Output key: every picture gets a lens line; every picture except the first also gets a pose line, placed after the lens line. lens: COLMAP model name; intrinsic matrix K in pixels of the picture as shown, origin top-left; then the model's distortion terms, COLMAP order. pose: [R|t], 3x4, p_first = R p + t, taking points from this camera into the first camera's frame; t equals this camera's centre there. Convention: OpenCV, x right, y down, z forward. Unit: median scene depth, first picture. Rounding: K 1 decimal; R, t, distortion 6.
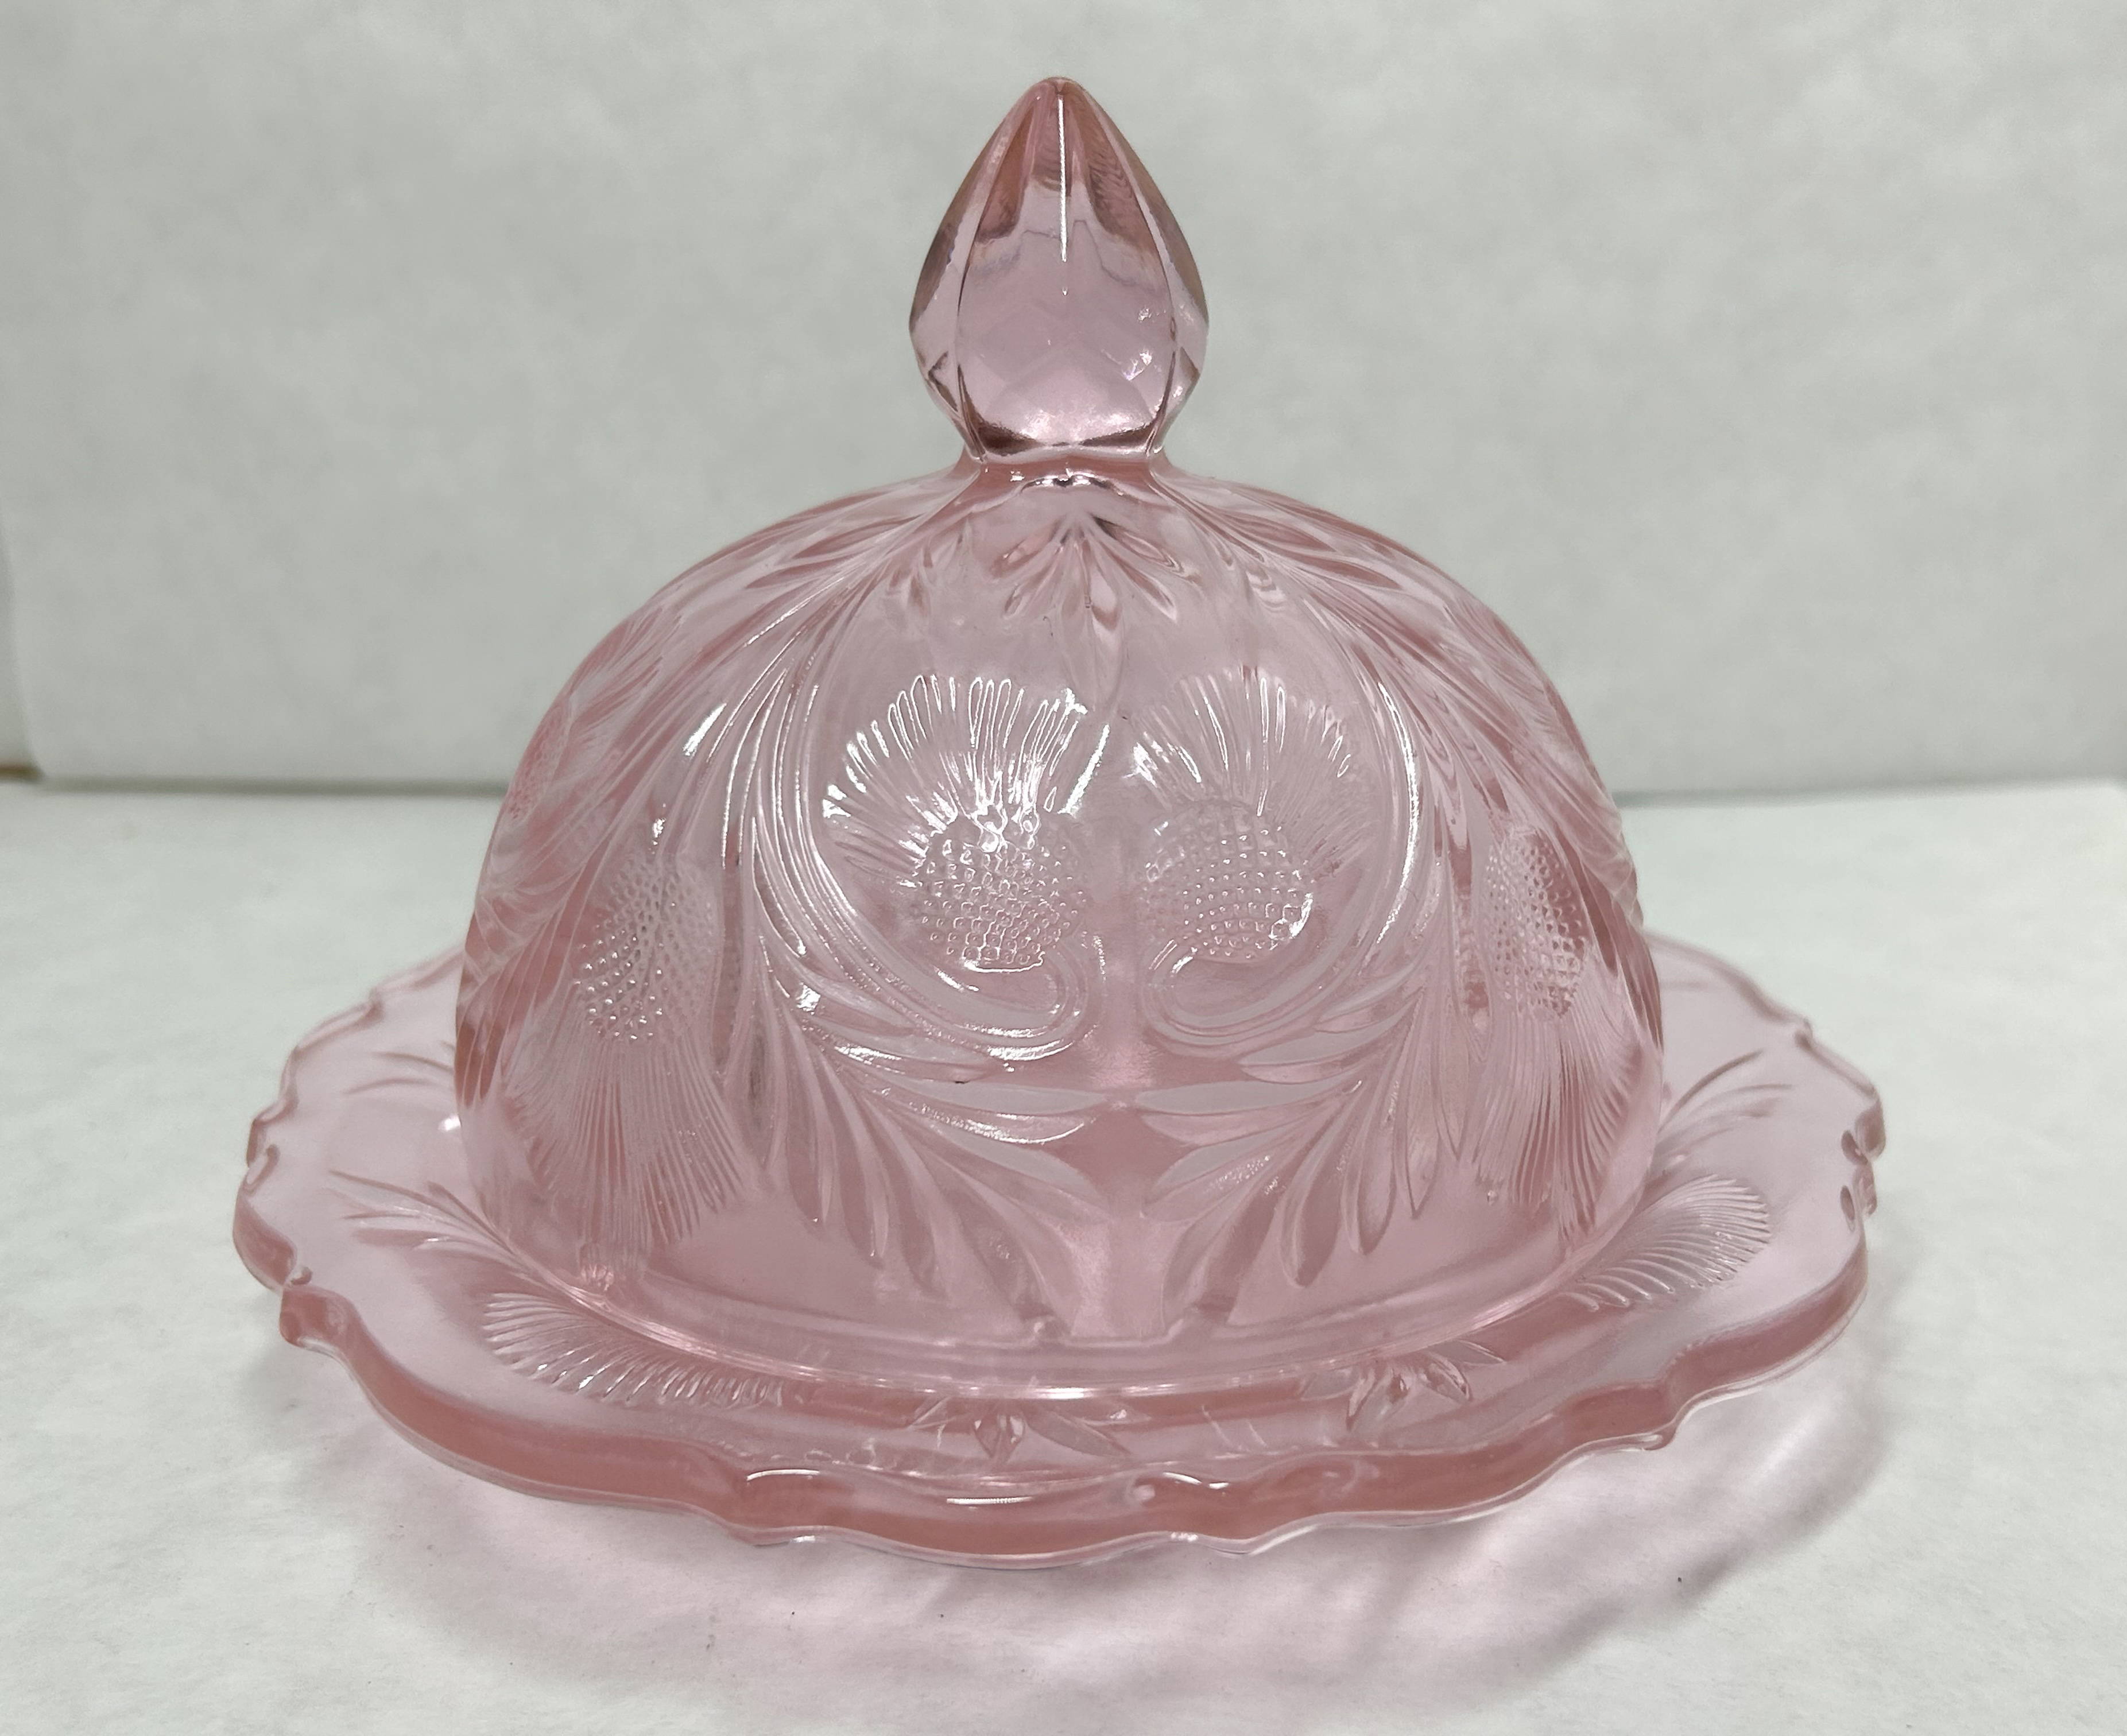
lens RADIAL K [[2572.3, 0, 1138.4], [0, 2572.3, 899.2], [0, 0, 1]] dist [-0.022899, 0.000000]
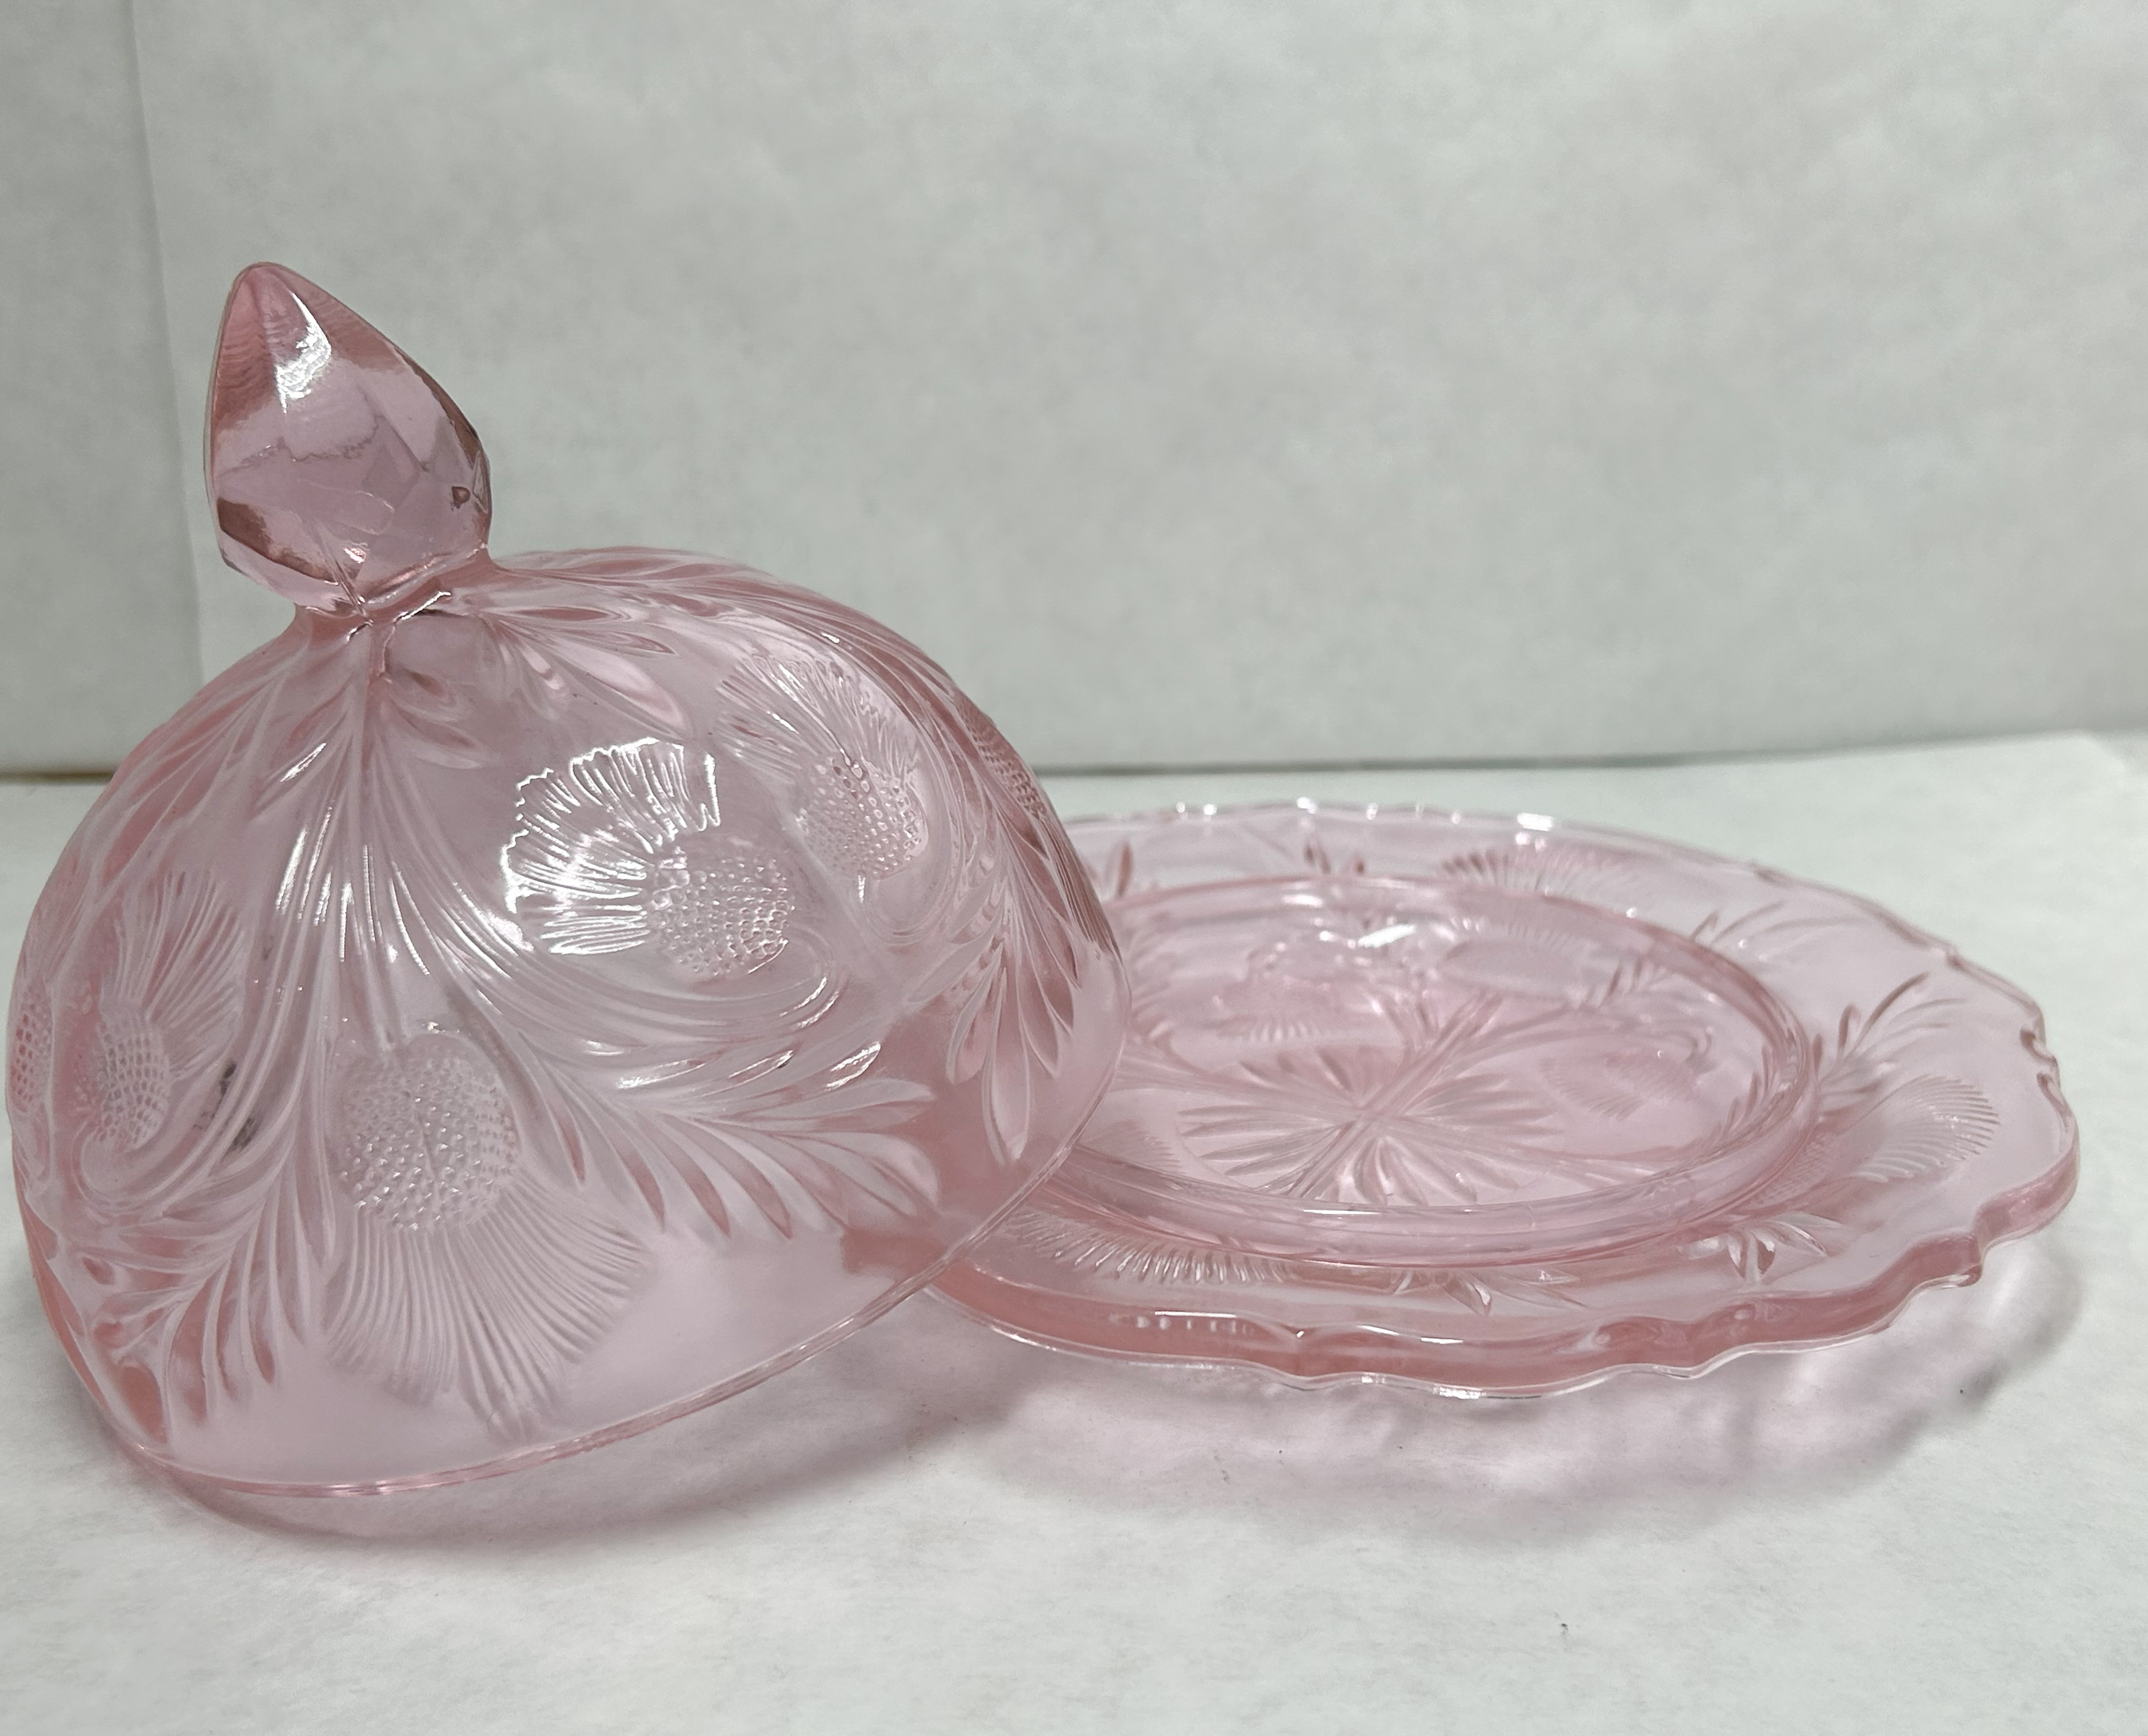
lens RADIAL K [[2597.9, 0, 1089.9], [0, 2597.9, 891.3], [0, 0, 1]] dist [-0.022899, 0.000000]
pose [[0.995007, -0.031107, 0.094832, -0.309248], [0.029644, 0.999419, 0.016805, -0.013514], [-0.095300, -0.013910, 0.995351, -0.208552]]
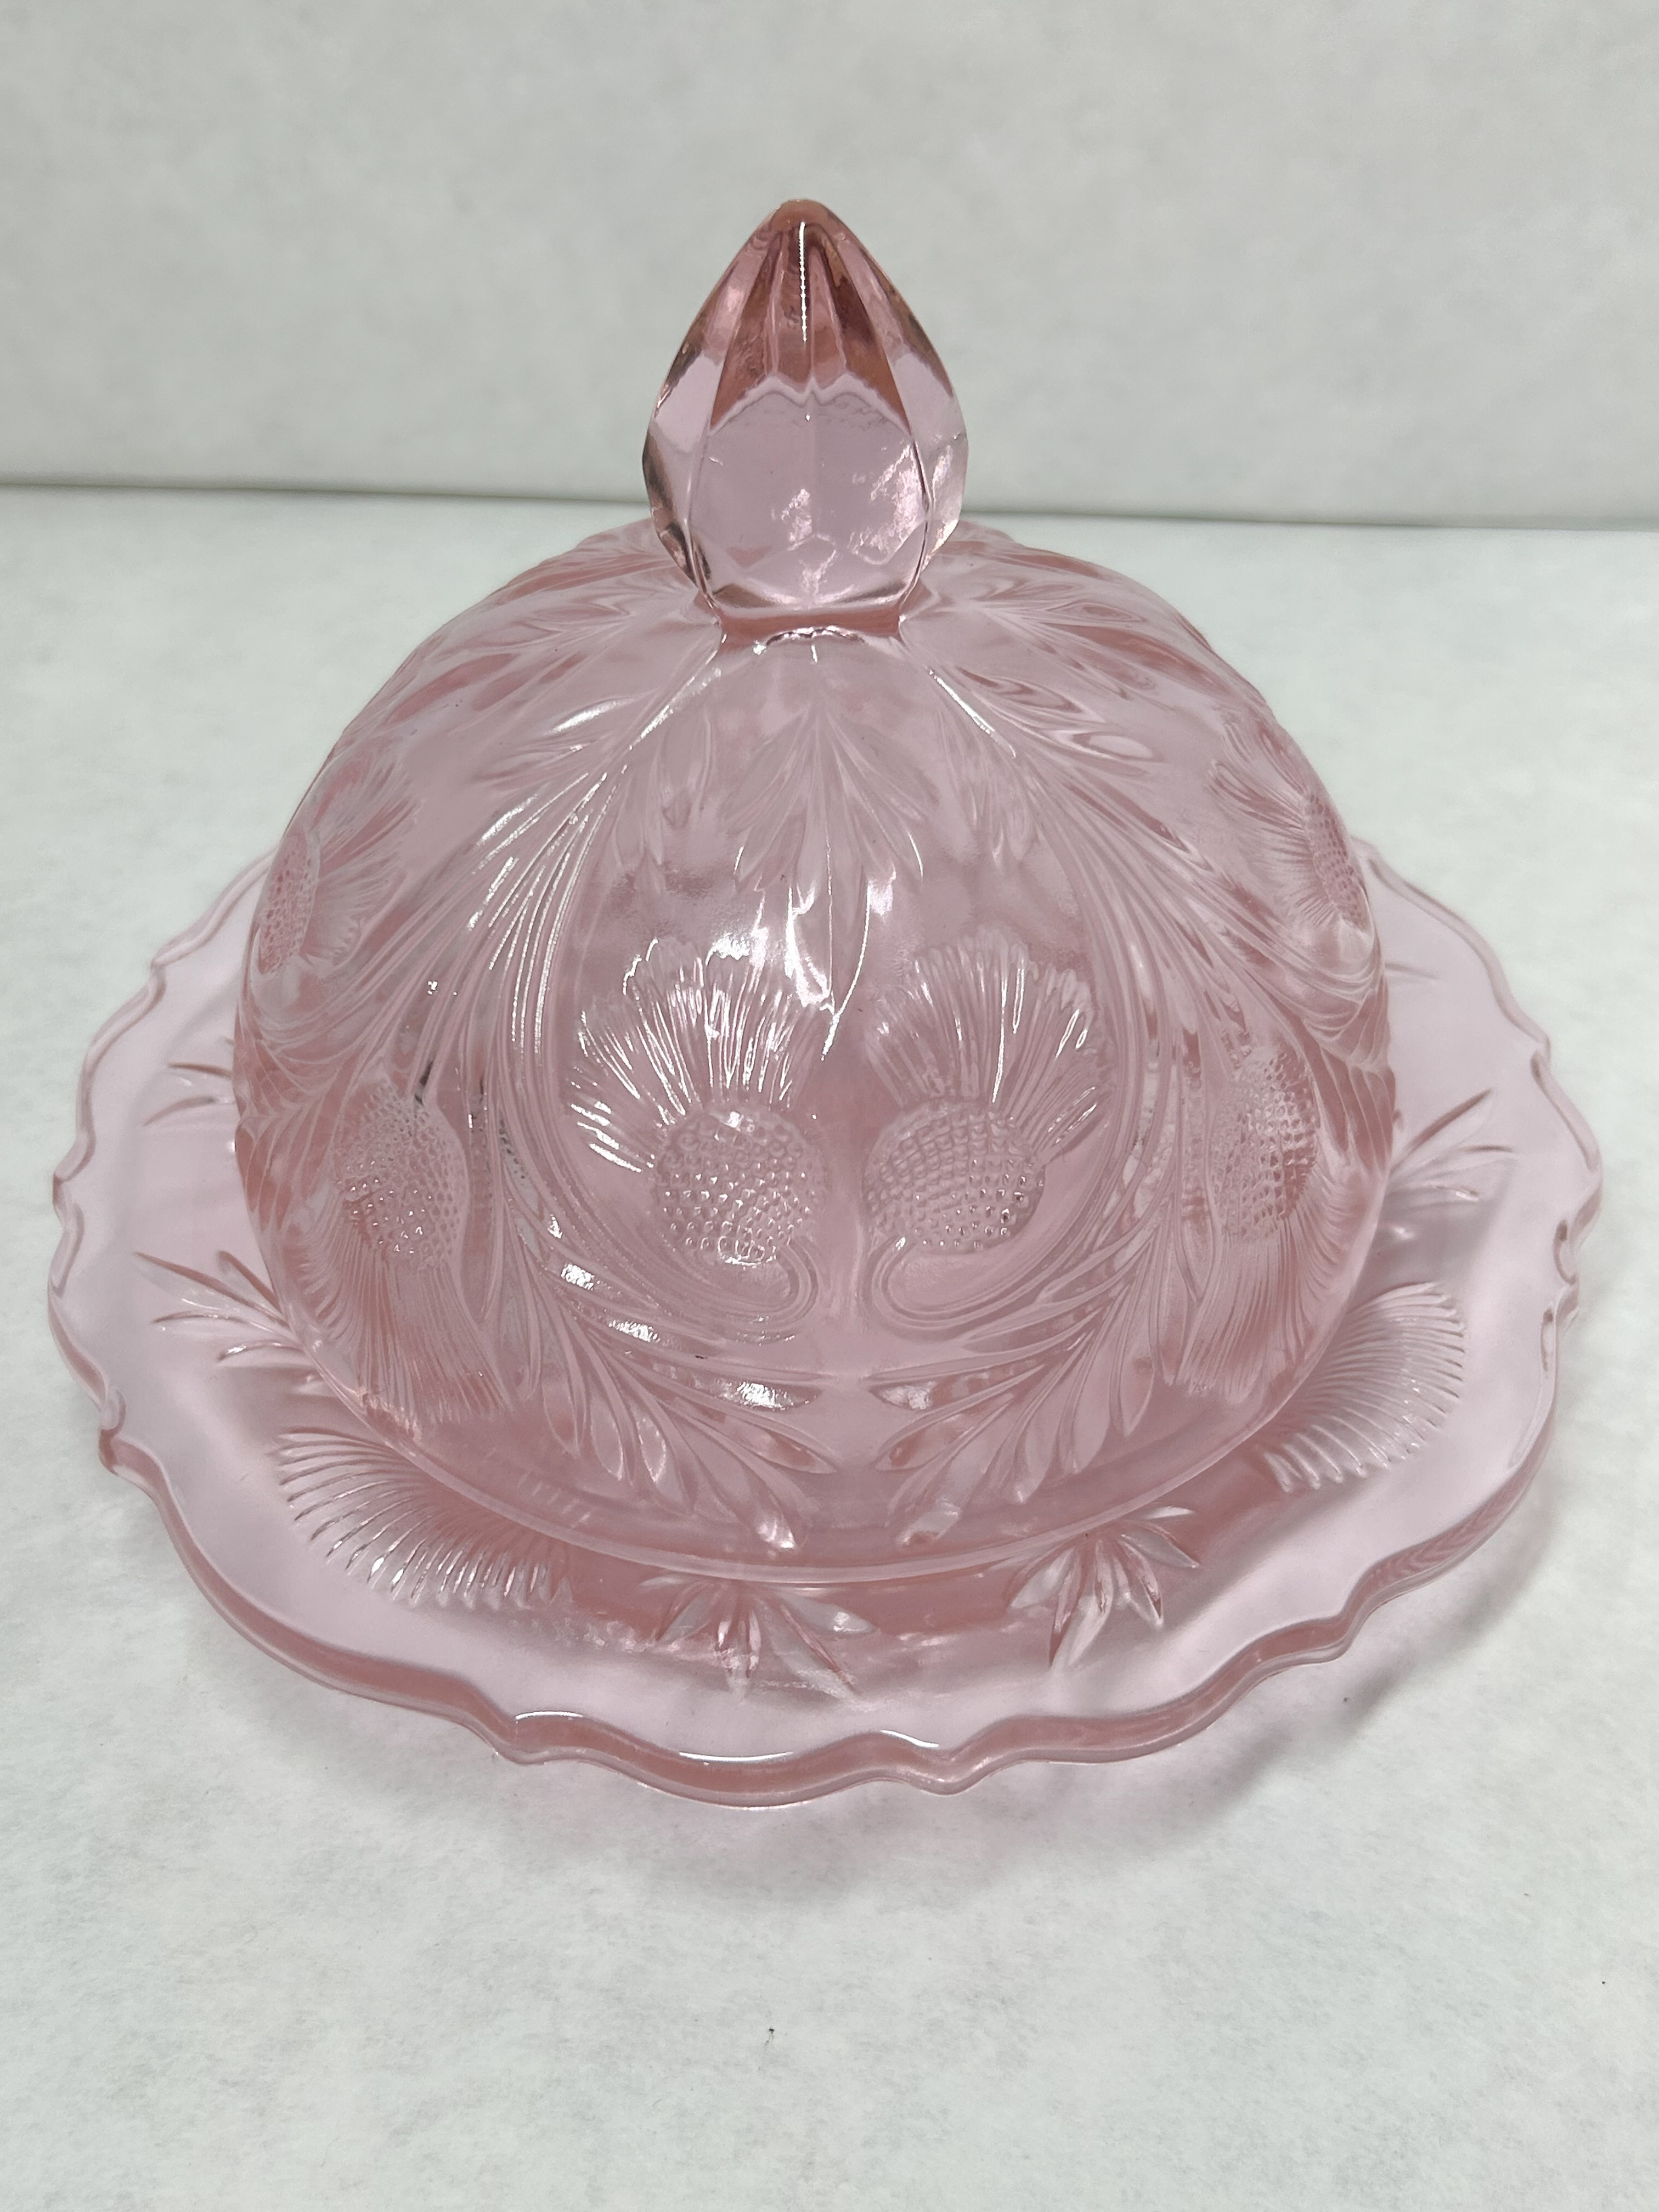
lens RADIAL K [[2439.2, 0, 823.2], [0, 2439.2, 1099.4], [0, 0, 1]] dist [-0.019032, 0.000000]
pose [[0.998630, 0.020493, -0.048141, 0.025735], [0.001541, 0.908178, 0.418582, -0.398521], [0.052299, -0.418083, 0.906902, 0.120327]]
